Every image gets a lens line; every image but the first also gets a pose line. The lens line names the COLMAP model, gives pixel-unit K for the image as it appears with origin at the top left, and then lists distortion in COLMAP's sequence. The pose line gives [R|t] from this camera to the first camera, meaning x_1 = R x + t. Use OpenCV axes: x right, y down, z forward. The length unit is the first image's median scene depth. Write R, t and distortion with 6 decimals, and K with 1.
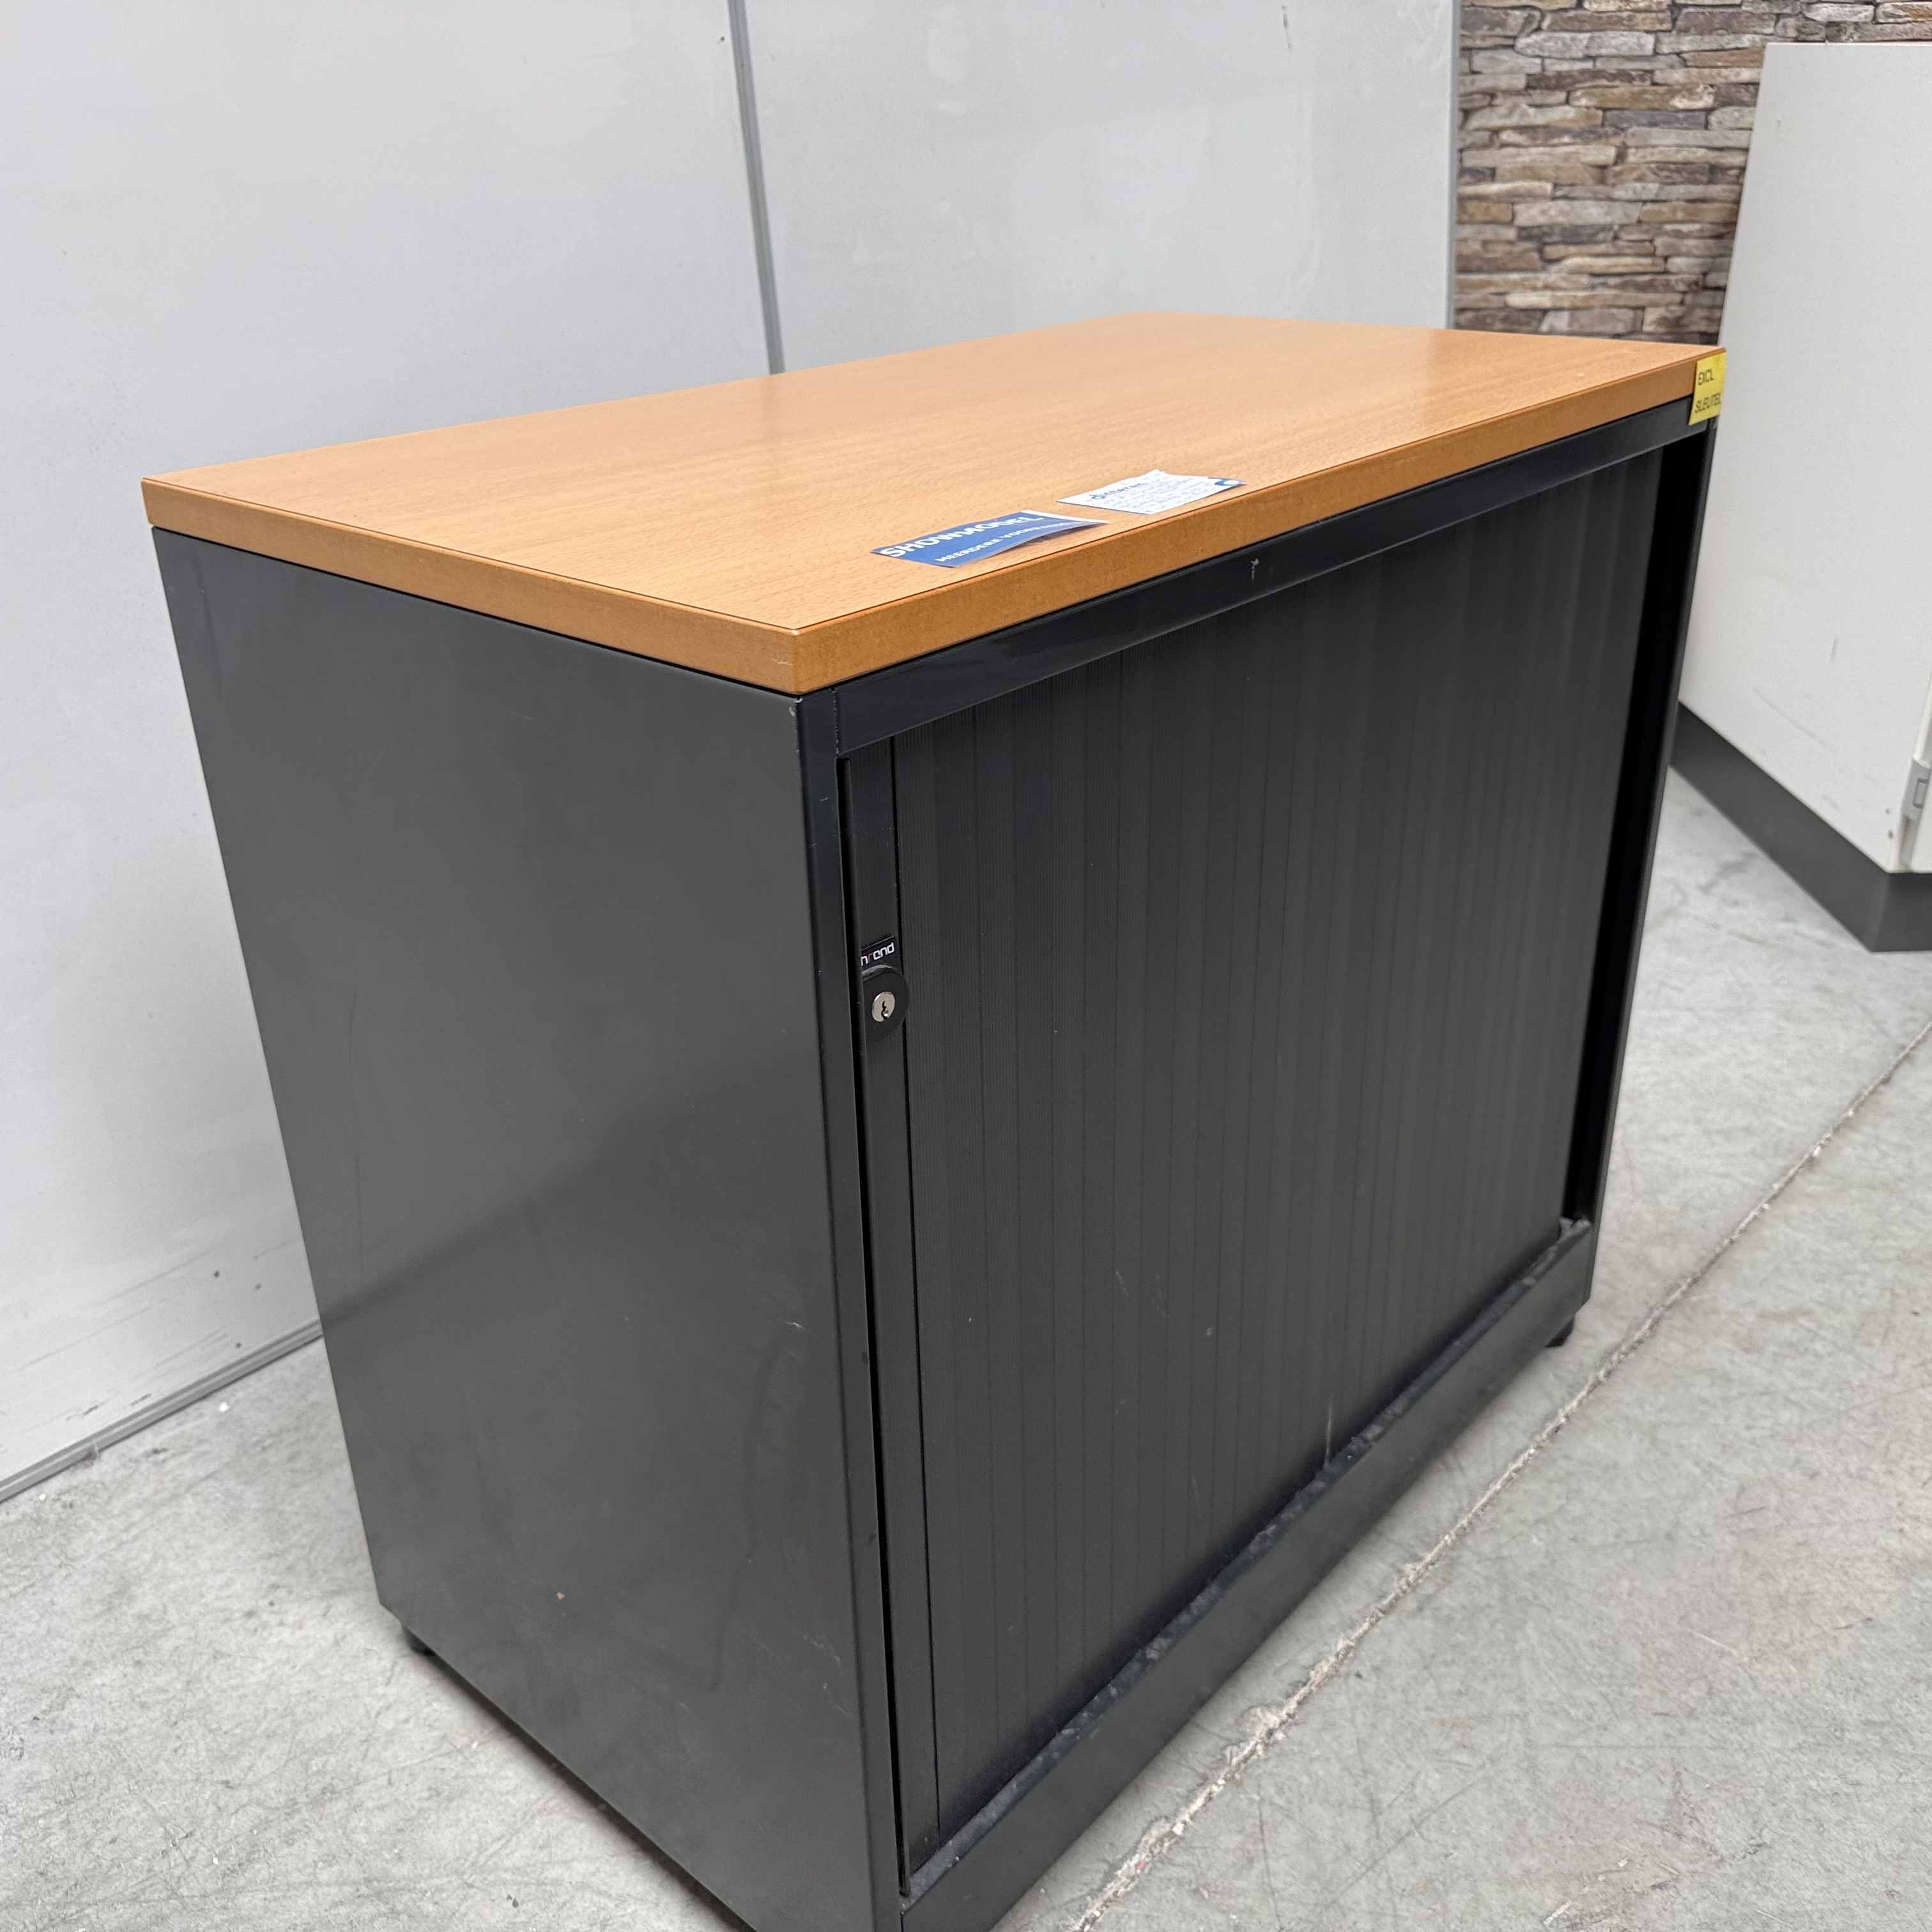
lens RADIAL K [[1871.7, 0, 961.3], [0, 1871.7, 955.0], [0, 0, 1]] dist [-0.009682, 0.002615]
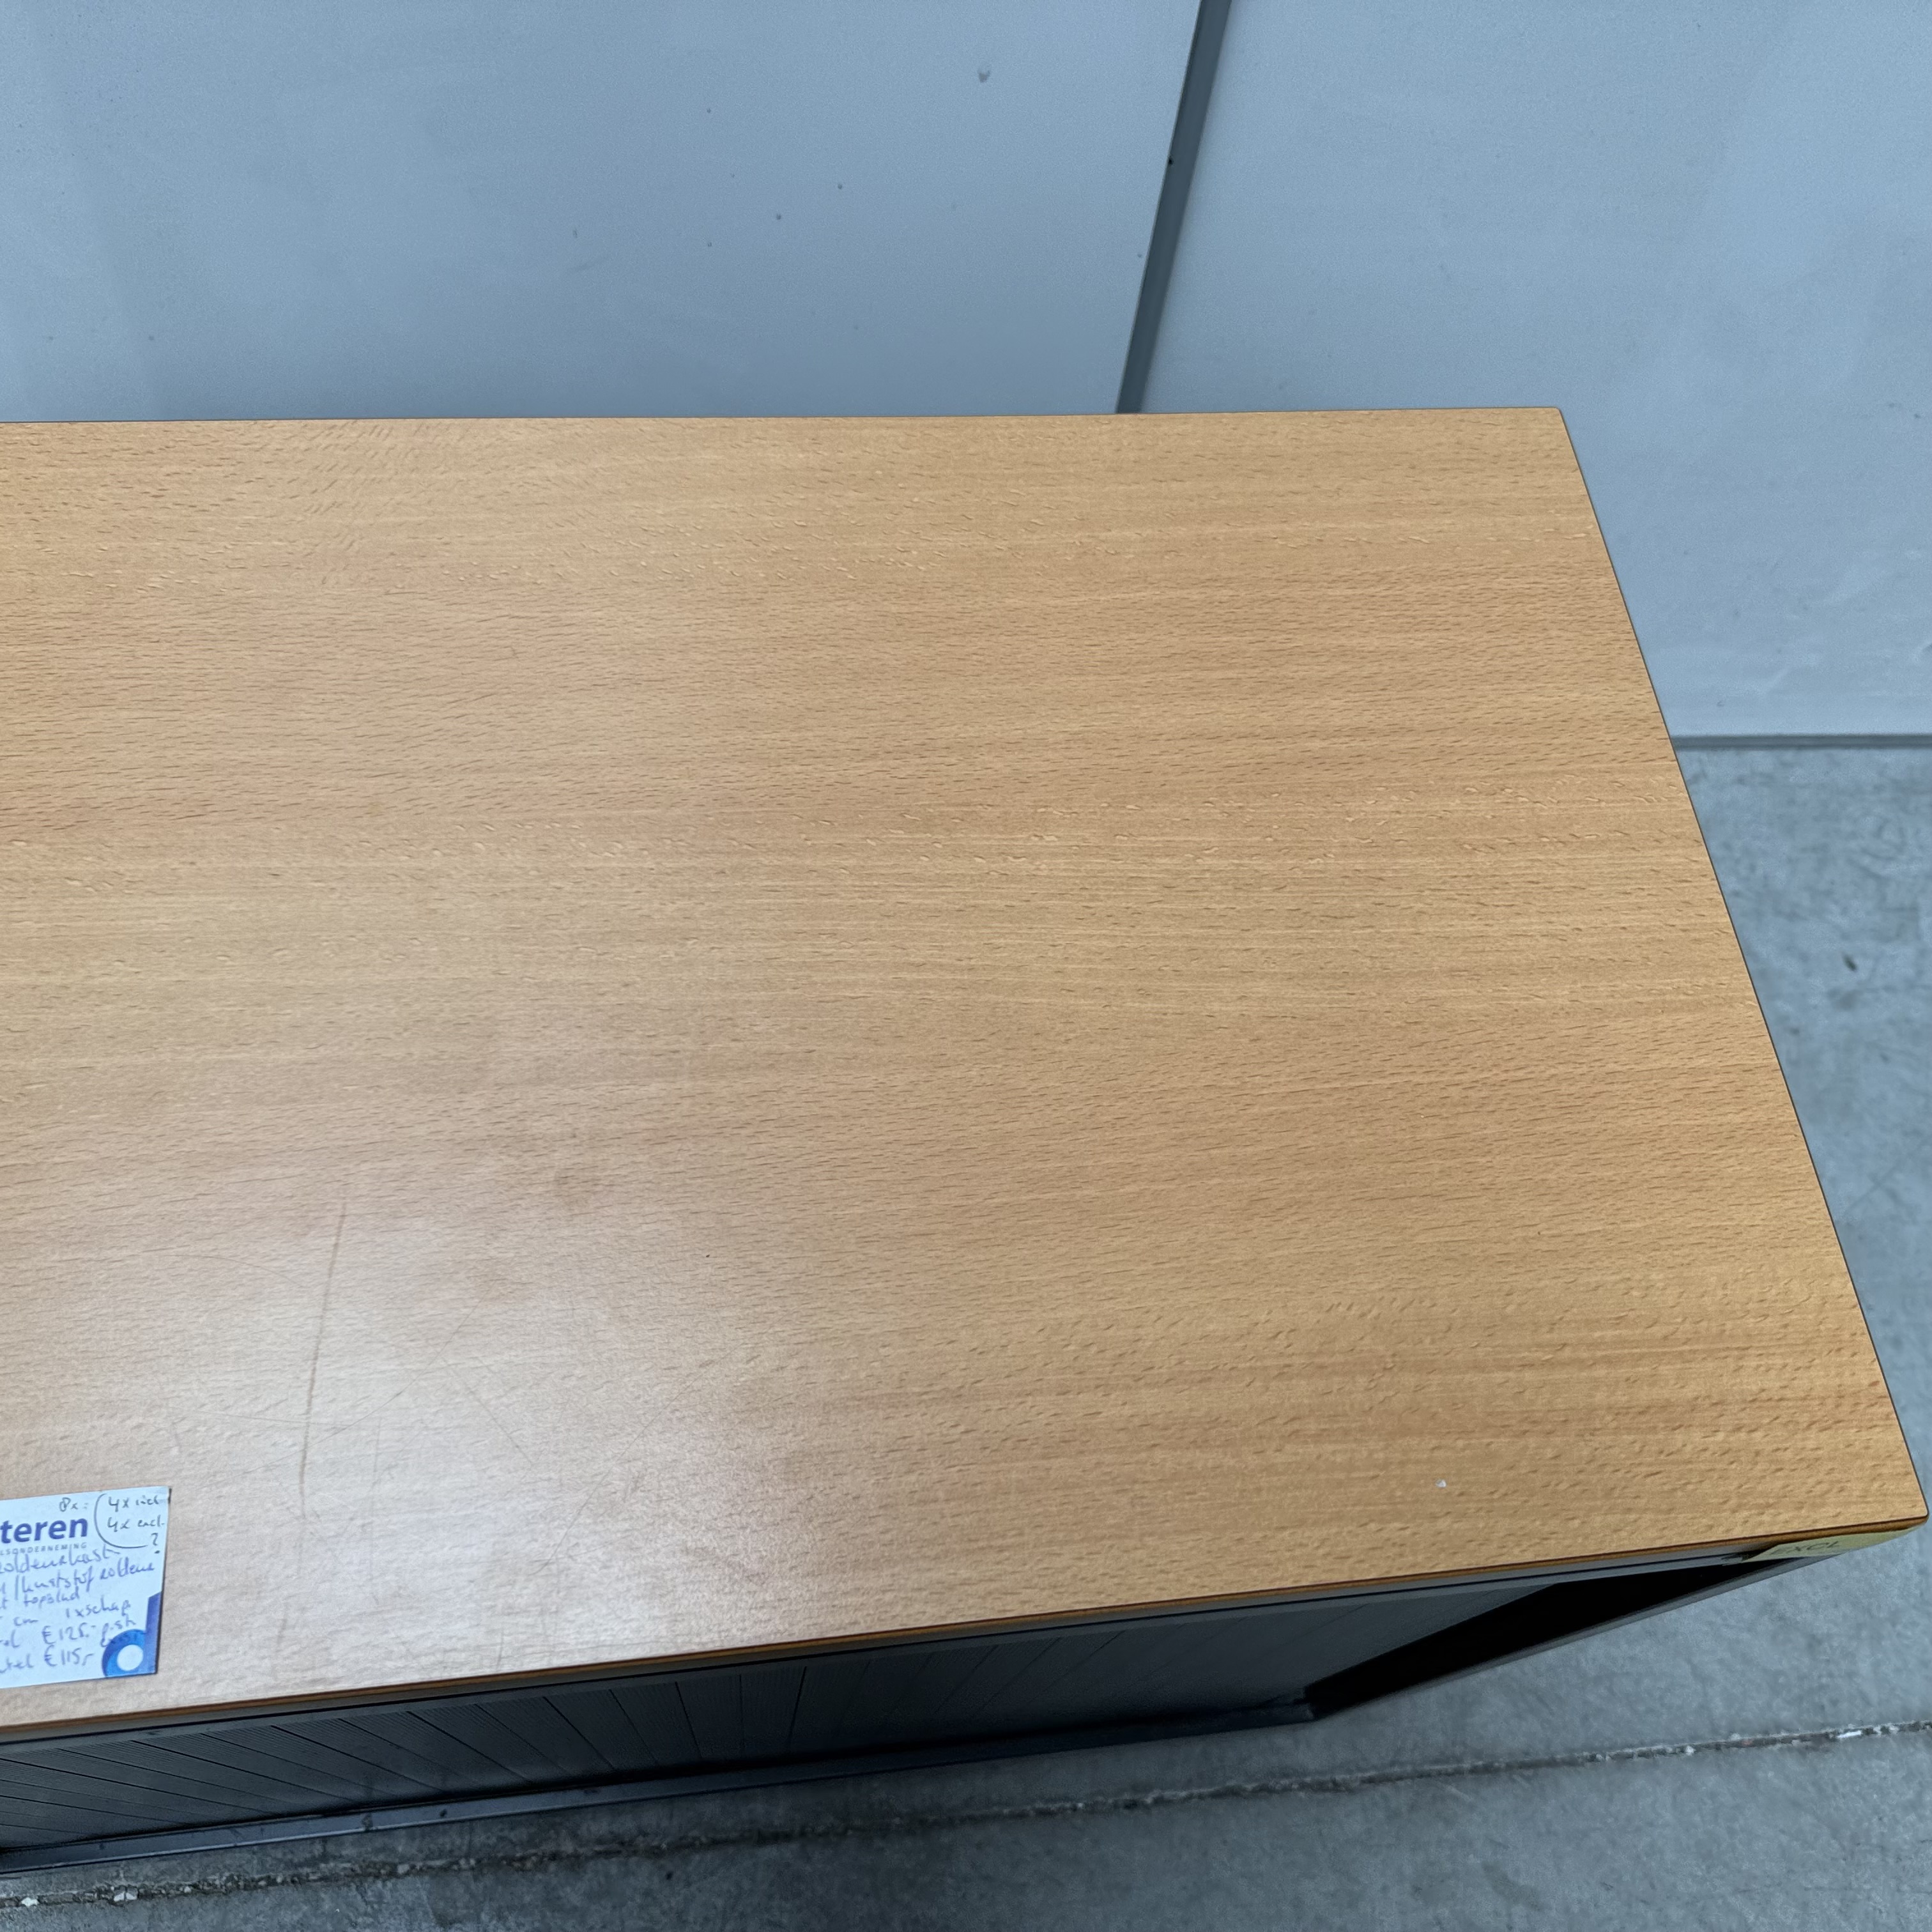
lens RADIAL K [[1852.2, 0, 974.4], [0, 1852.2, 1019.1], [0, 0, 1]] dist [0.135798, -0.293215]
pose [[0.737791, 0.647320, -0.191419, 0.223571], [-0.399060, 0.646972, 0.649753, -0.608973], [0.544441, -0.402994, 0.735649, 0.525900]]
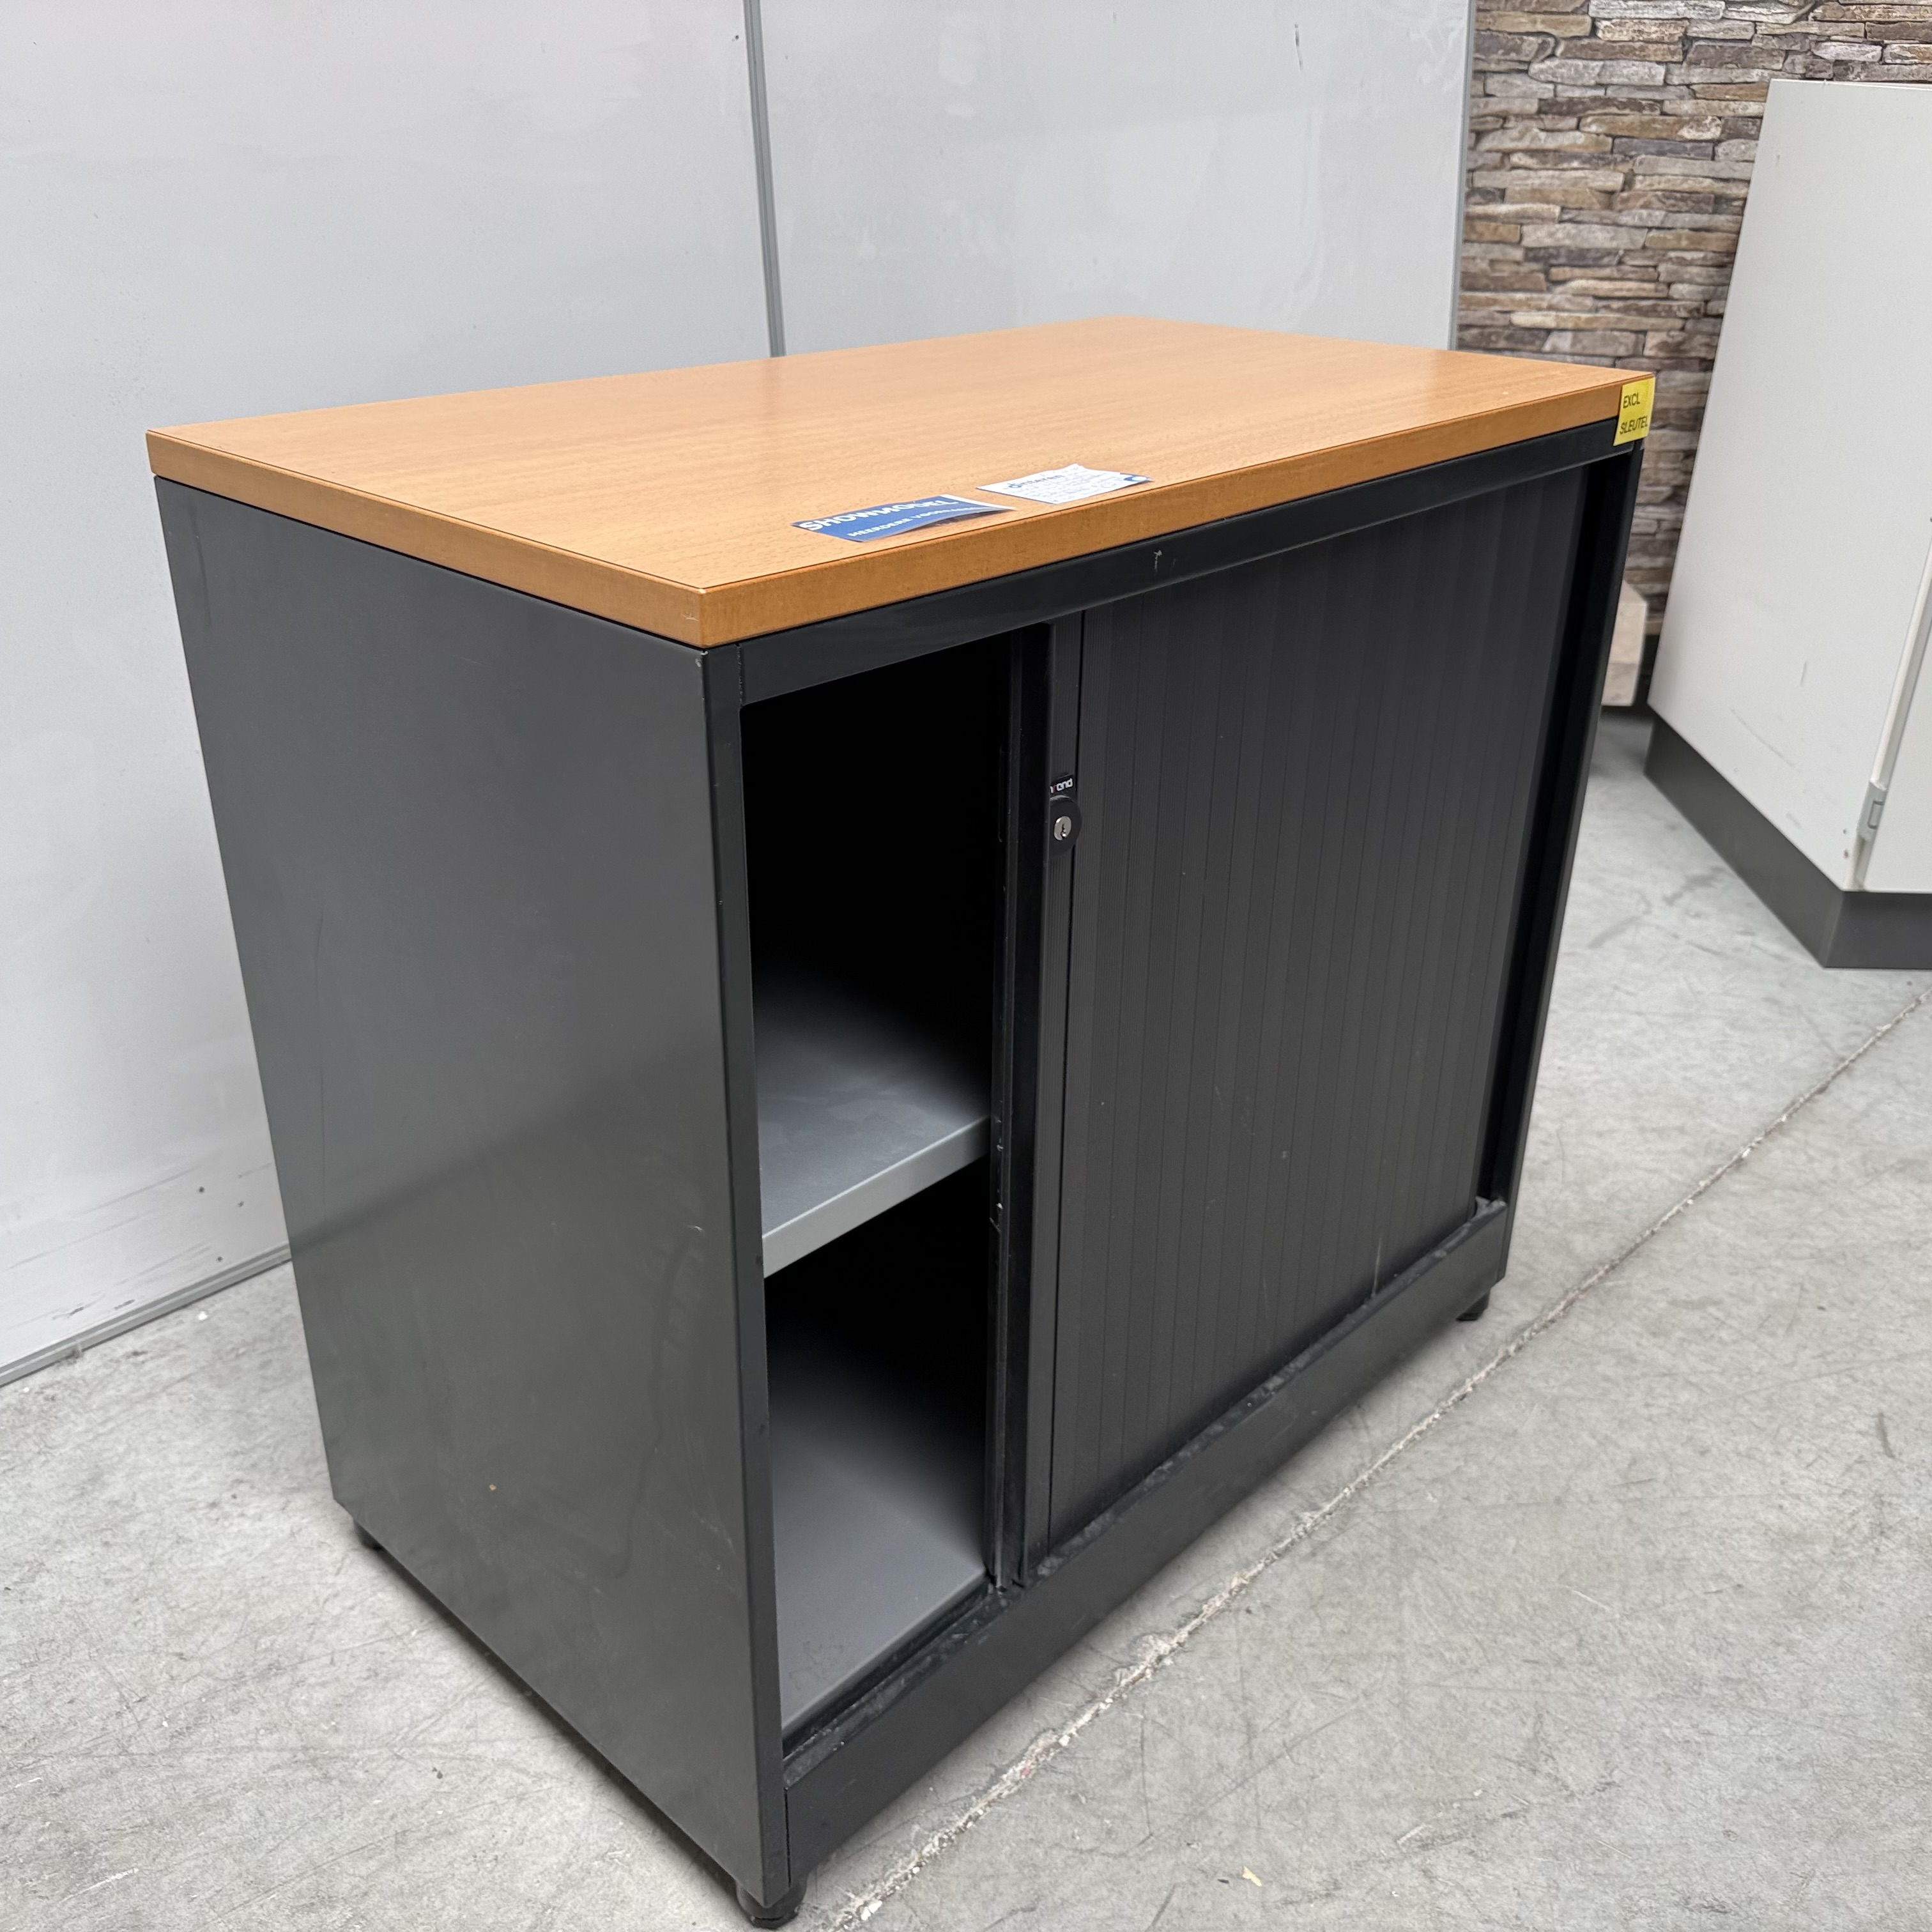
lens RADIAL K [[1854.4, 0, 971.2], [0, 1854.4, 962.4], [0, 0, 1]] dist [0.031532, -0.072022]
pose [[0.998850, 0.046681, -0.010906, 0.048529], [-0.046600, 0.998885, 0.007622, 0.016471], [0.011250, -0.007105, 0.999911, -0.054143]]
